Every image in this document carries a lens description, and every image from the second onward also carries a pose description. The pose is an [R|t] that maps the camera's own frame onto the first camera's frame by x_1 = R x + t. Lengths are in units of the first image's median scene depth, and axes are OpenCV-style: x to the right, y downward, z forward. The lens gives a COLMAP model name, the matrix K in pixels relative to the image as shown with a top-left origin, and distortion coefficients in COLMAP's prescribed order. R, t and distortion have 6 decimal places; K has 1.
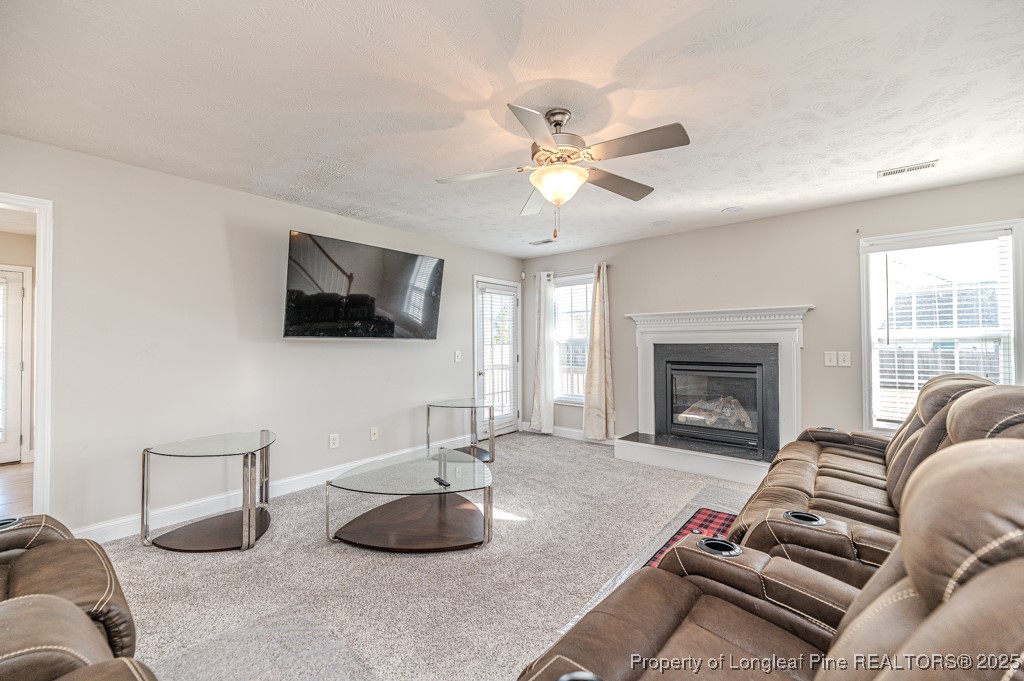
lens RADIAL K [[413.1, 0, 514.6], [0, 413.1, 336.8], [0, 0, 1]] dist [-0.001478, -0.000440]
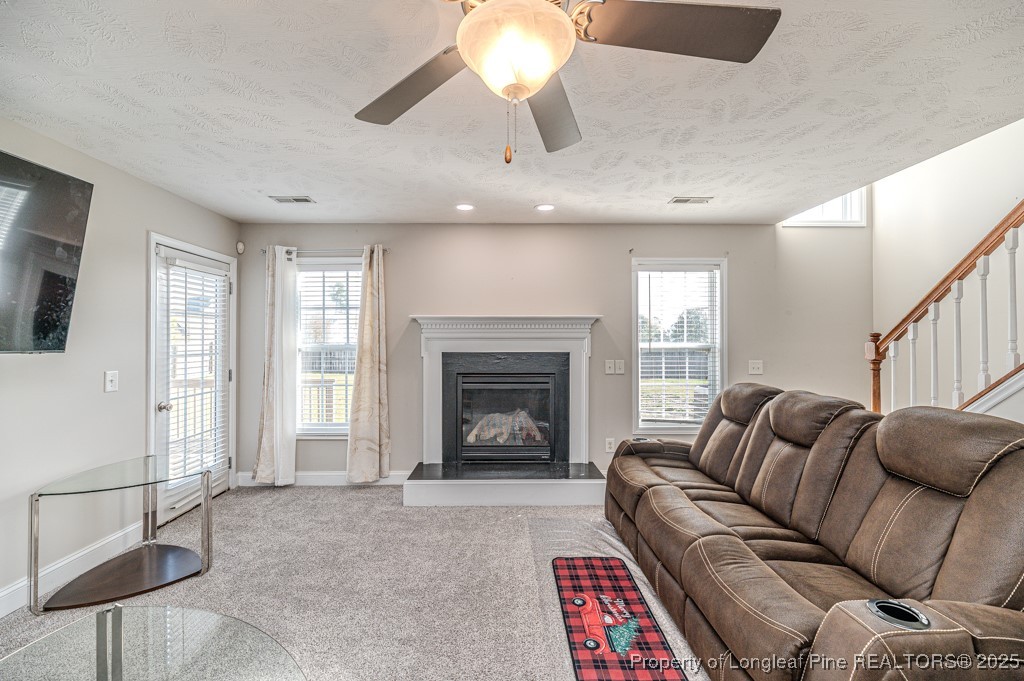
lens RADIAL K [[413.1, 0, 505.0], [0, 413.1, 336.9], [0, 0, 1]] dist [-0.001478, -0.000440]
pose [[0.760125, 0.011547, 0.649674, -0.098013], [-0.013700, 0.999905, -0.001743, -0.014050], [-0.649633, -0.007576, 0.760211, 0.277057]]
